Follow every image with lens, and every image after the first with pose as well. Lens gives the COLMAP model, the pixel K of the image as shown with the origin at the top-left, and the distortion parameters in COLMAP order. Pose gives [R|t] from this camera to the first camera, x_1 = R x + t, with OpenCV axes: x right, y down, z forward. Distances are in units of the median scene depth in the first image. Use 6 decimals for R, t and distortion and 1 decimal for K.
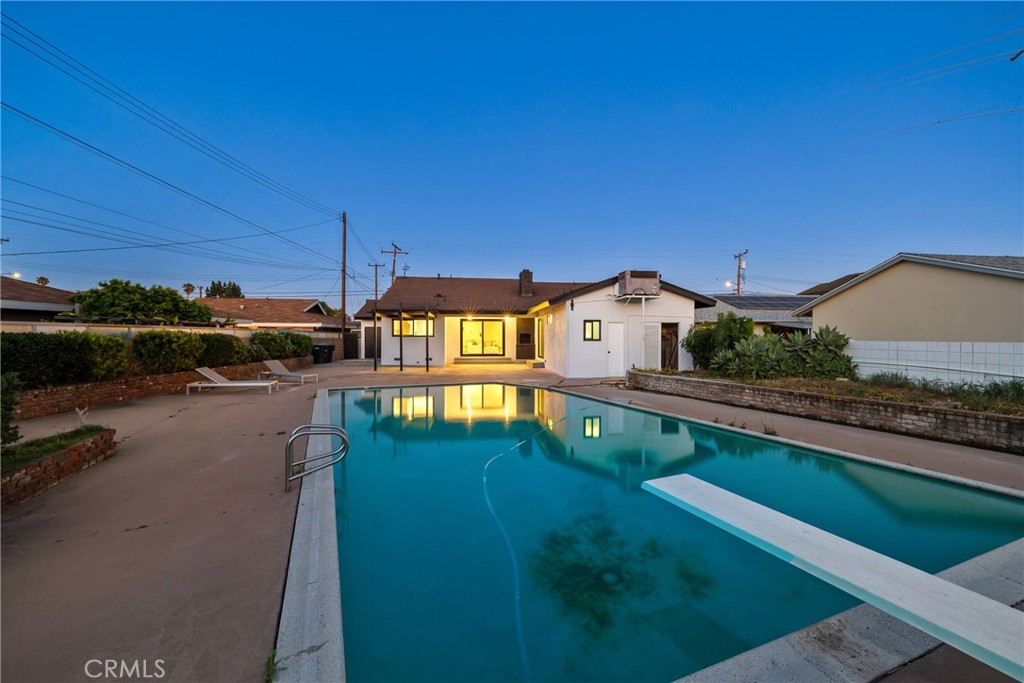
lens RADIAL K [[427.2, 0, 509.8], [0, 427.2, 333.0], [0, 0, 1]] dist [-0.000964, -0.000121]
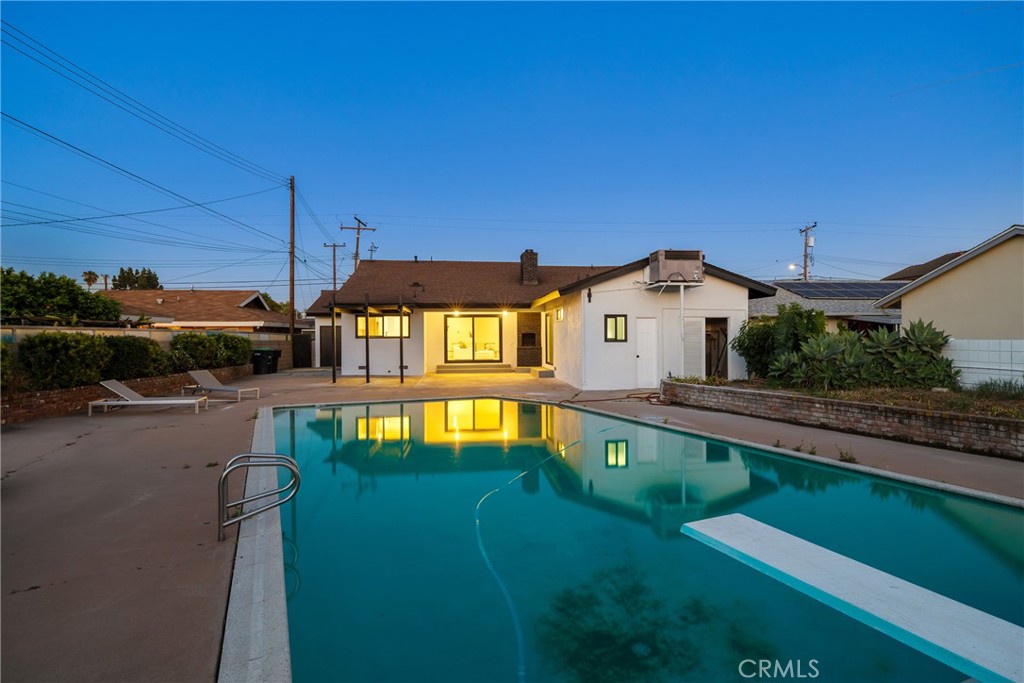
lens RADIAL K [[557.4, 0, 509.8], [0, 557.4, 329.0], [0, 0, 1]] dist [-0.001210, 0.000072]
pose [[0.999971, -0.007287, 0.002038, -0.000083], [0.007300, 0.999954, -0.006206, -0.000013], [-0.001992, 0.006221, 0.999979, -0.004151]]
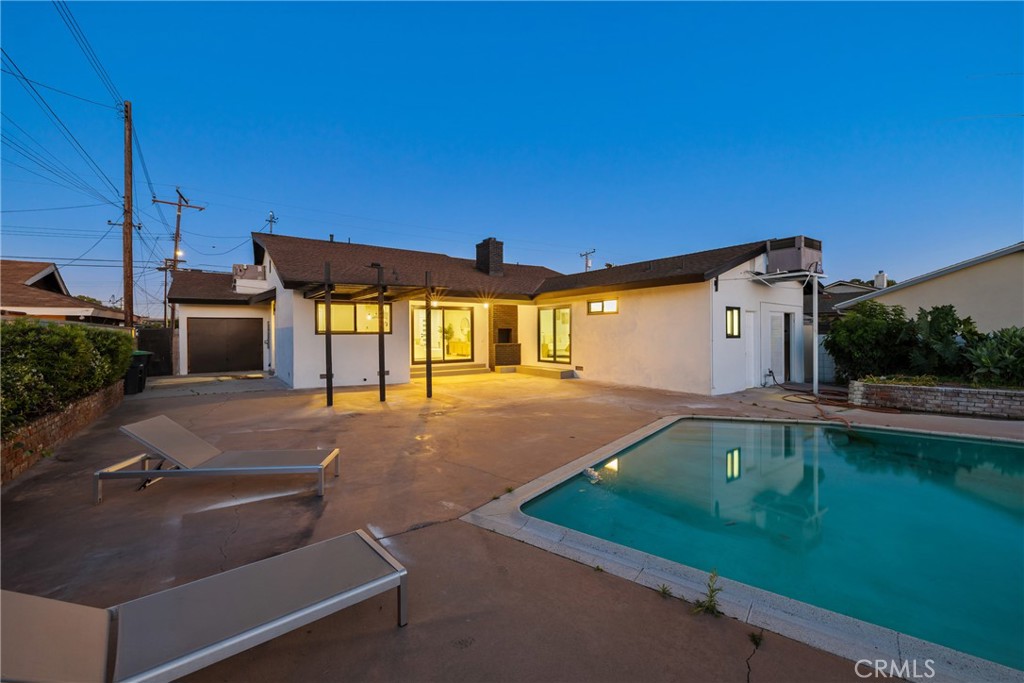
lens RADIAL K [[427.2, 0, 509.8], [0, 427.2, 333.0], [0, 0, 1]] dist [-0.000964, -0.000121]
pose [[0.874577, -0.006955, 0.484836, -0.445886], [0.002649, 0.999951, 0.009566, 0.003183], [-0.484879, -0.007082, 0.874553, 0.579625]]
